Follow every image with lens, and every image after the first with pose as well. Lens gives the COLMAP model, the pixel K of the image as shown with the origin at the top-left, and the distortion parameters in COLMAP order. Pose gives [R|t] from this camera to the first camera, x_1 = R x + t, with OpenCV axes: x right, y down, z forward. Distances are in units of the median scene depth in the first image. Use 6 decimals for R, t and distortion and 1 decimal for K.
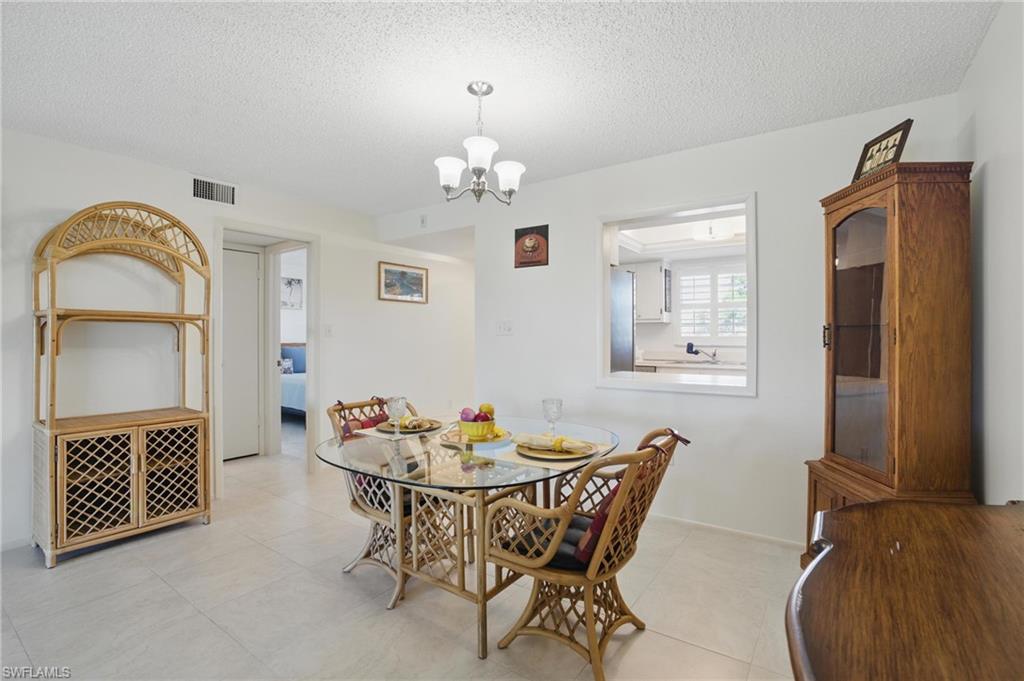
lens RADIAL K [[464.7, 0, 510.8], [0, 464.7, 338.9], [0, 0, 1]] dist [-0.044691, 0.000330]
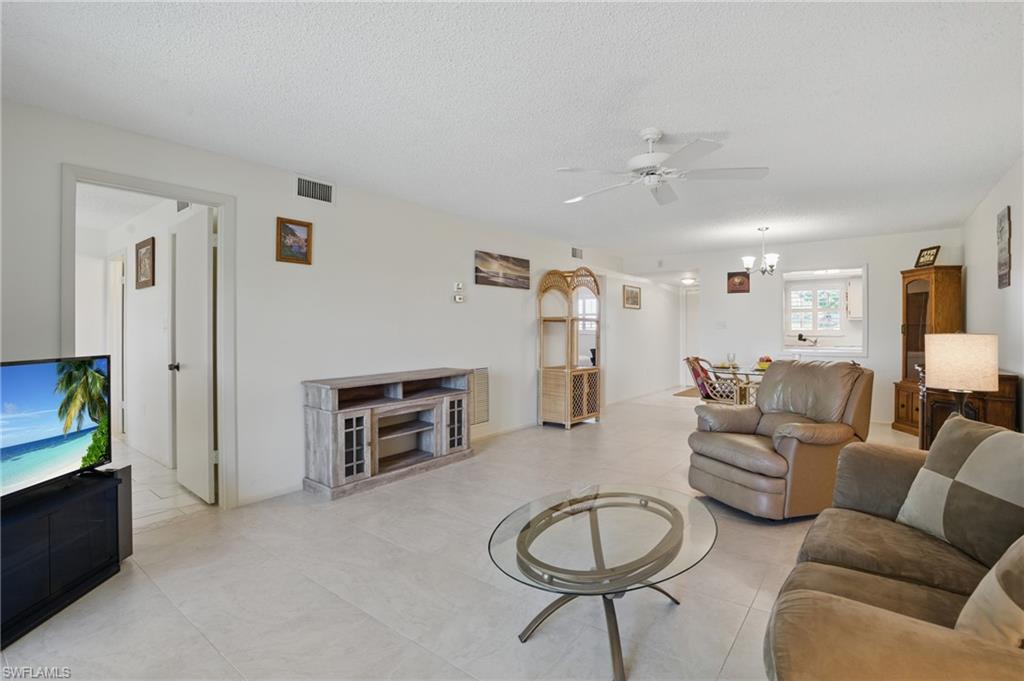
lens RADIAL K [[462.1, 0, 508.8], [0, 462.1, 333.7], [0, 0, 1]] dist [-0.076926, 0.021032]
pose [[0.997194, -0.001320, -0.074855, -1.093619], [0.001426, 0.999998, 0.001354, 0.010279], [0.074853, -0.001457, 0.997194, -1.332590]]
